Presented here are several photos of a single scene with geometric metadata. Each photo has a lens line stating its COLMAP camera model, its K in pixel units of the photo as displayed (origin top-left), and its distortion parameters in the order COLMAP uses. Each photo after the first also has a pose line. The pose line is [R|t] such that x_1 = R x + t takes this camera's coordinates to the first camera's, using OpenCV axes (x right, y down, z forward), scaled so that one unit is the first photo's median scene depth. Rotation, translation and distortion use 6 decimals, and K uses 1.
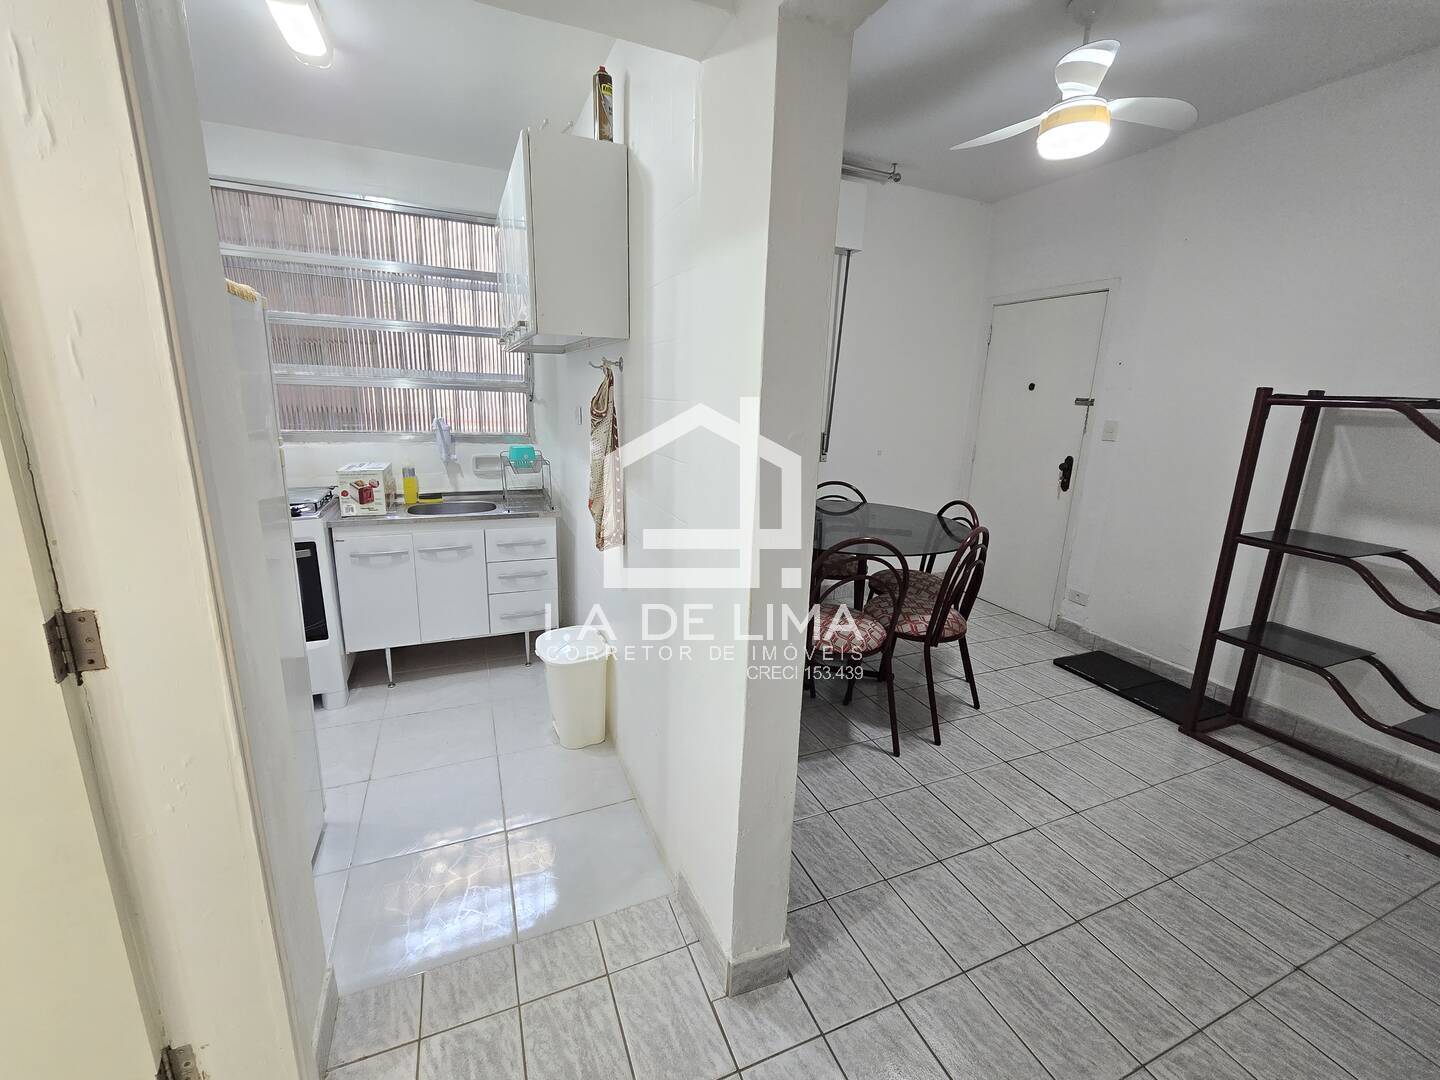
lens RADIAL K [[588.7, 0, 717.9], [0, 588.7, 529.2], [0, 0, 1]] dist [-0.005595, 0.000240]
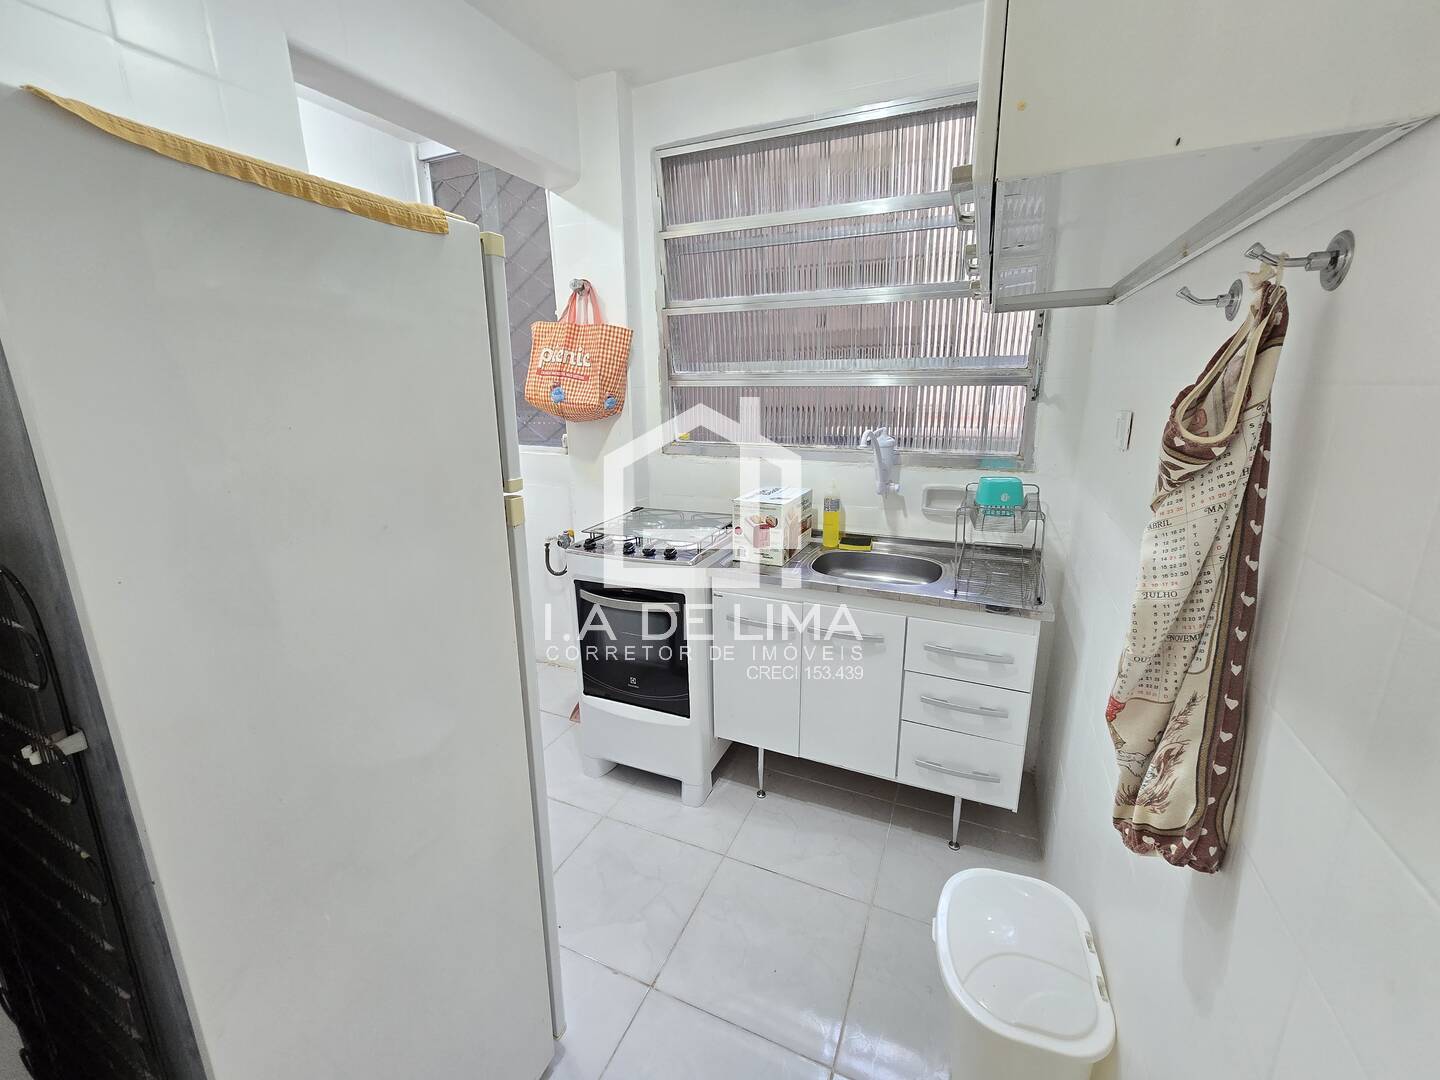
lens RADIAL K [[594.4, 0, 717.3], [0, 594.4, 528.9], [0, 0, 1]] dist [-0.002761, 0.001327]
pose [[0.675279, 0.134047, -0.725279, -0.097637], [-0.131621, 0.989463, 0.060326, -0.096421], [0.725723, 0.054725, 0.685807, 0.425597]]
